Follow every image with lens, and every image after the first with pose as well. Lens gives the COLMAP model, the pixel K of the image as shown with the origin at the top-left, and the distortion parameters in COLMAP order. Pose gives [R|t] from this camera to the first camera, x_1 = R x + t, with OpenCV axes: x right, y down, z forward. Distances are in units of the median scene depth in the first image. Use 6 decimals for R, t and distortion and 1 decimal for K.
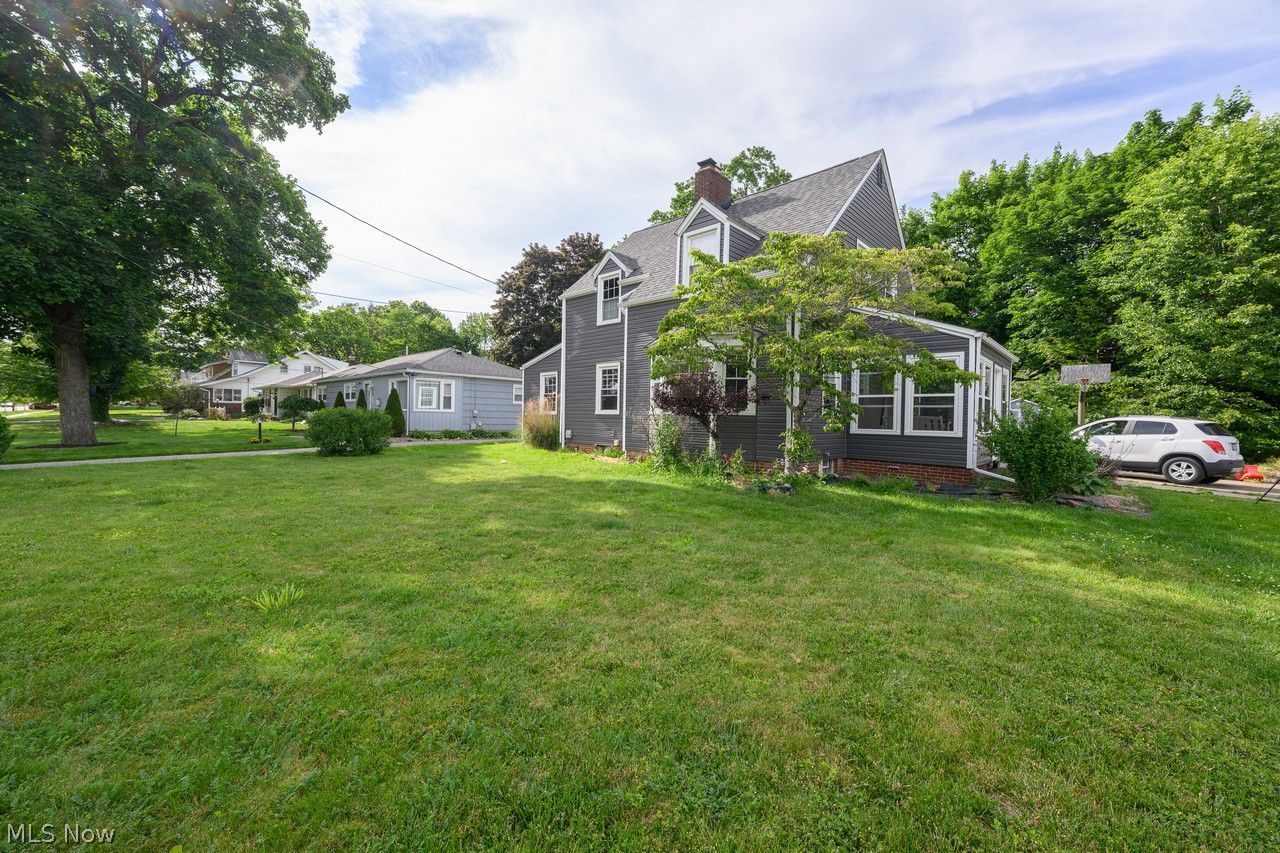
lens RADIAL K [[497.2, 0, 642.7], [0, 497.2, 424.0], [0, 0, 1]] dist [-0.000529, -0.000405]
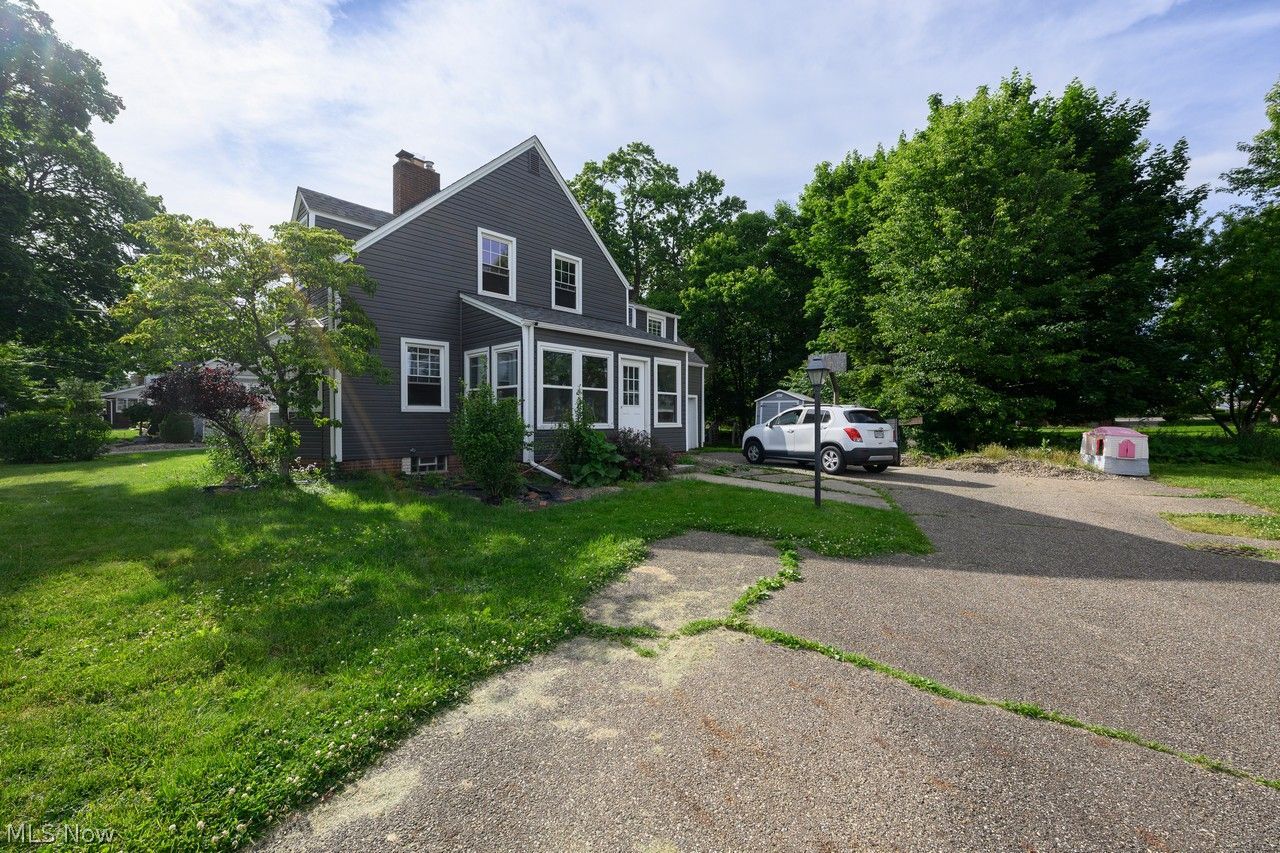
lens RADIAL K [[497.2, 0, 648.4], [0, 497.2, 419.4], [0, 0, 1]] dist [-0.000529, -0.000405]
pose [[0.999805, -0.019738, 0.000370, 0.607413], [0.019741, 0.999759, -0.009621, 0.014187], [-0.000180, 0.009626, 0.999954, 0.027651]]
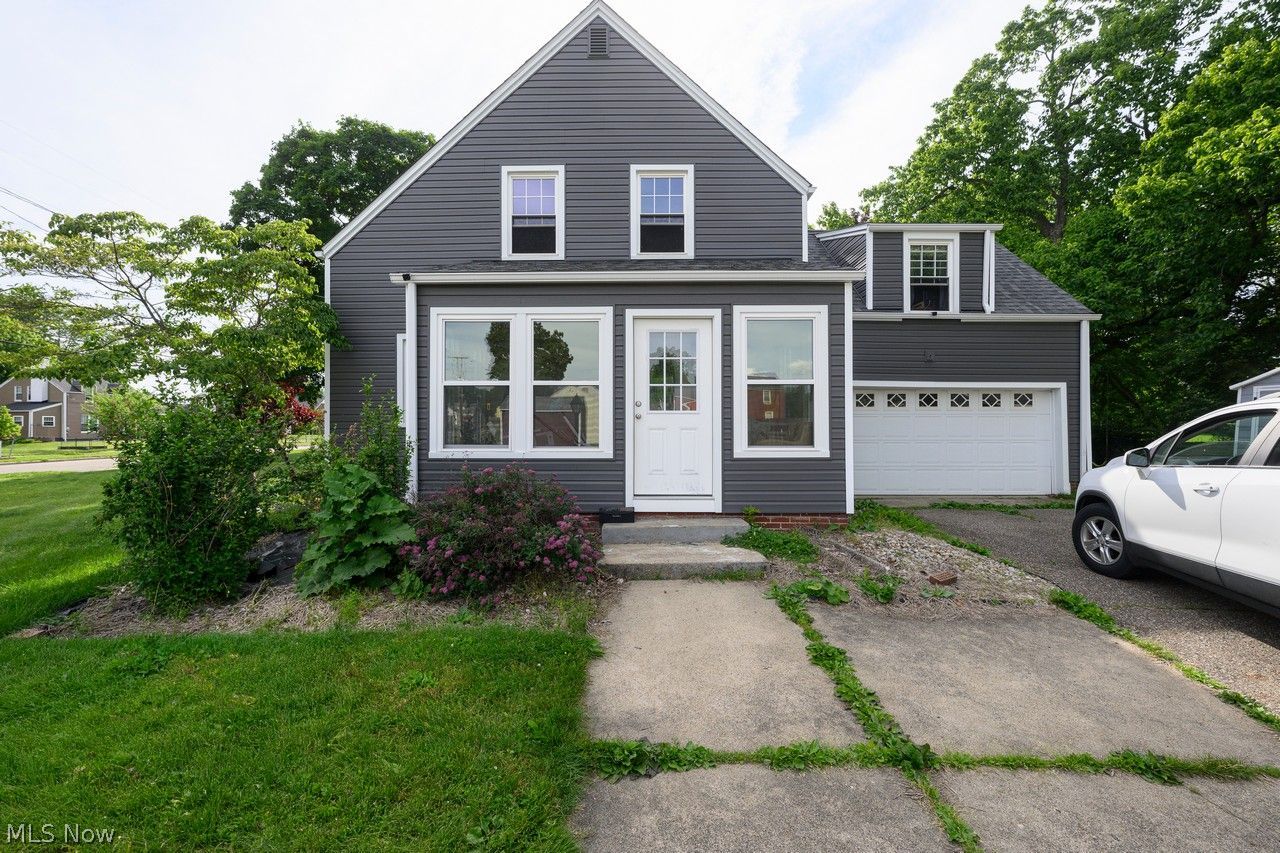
lens RADIAL K [[497.2, 0, 635.8], [0, 497.2, 424.8], [0, 0, 1]] dist [-0.000529, -0.000405]
pose [[0.663034, -0.018953, -0.748349, 0.851230], [0.007053, 0.999793, -0.019072, 0.001961], [0.748556, 0.007367, 0.663031, 0.532236]]
